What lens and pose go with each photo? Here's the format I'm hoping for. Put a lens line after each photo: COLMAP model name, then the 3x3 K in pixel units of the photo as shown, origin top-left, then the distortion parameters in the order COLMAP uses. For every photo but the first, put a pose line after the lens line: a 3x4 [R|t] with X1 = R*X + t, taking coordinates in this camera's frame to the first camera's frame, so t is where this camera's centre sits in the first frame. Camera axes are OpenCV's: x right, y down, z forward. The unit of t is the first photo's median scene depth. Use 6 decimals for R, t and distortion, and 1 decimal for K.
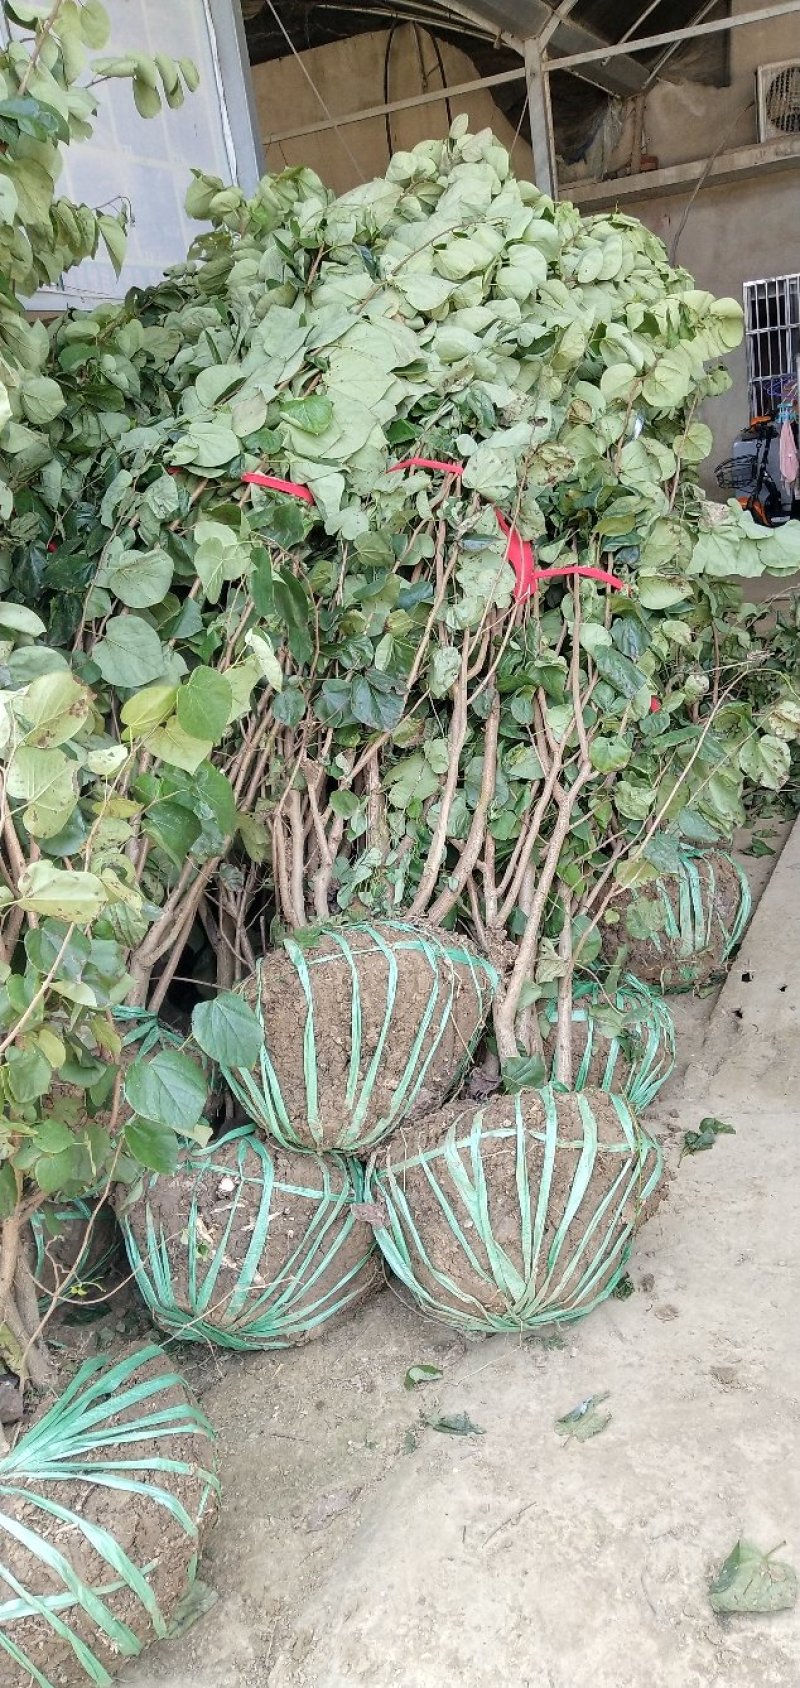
lens RADIAL K [[1322.6, 0, 400.0], [0, 1322.6, 844.0], [0, 0, 1]] dist [0.001633, 0.054436]
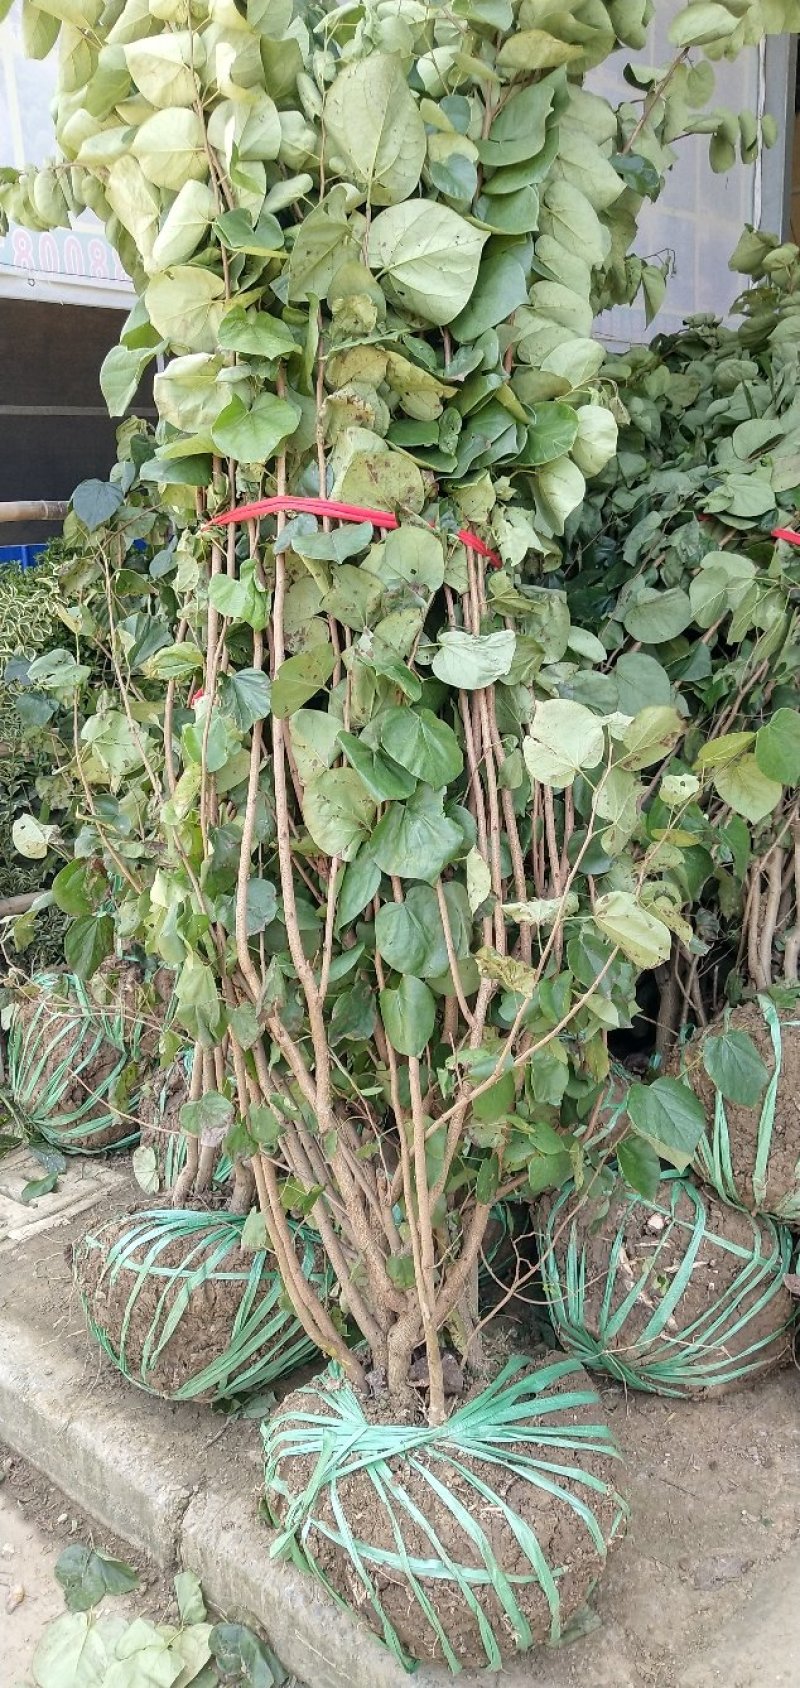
lens RADIAL K [[1333.3, 0, 338.9], [0, 1333.3, 842.9], [0, 0, 1]] dist [-0.001446, 0.049913]
pose [[0.953427, 0.178066, -0.243454, -0.165420], [-0.184294, 0.982867, -0.002857, 0.021066], [0.238774, 0.047592, 0.969908, -0.057317]]
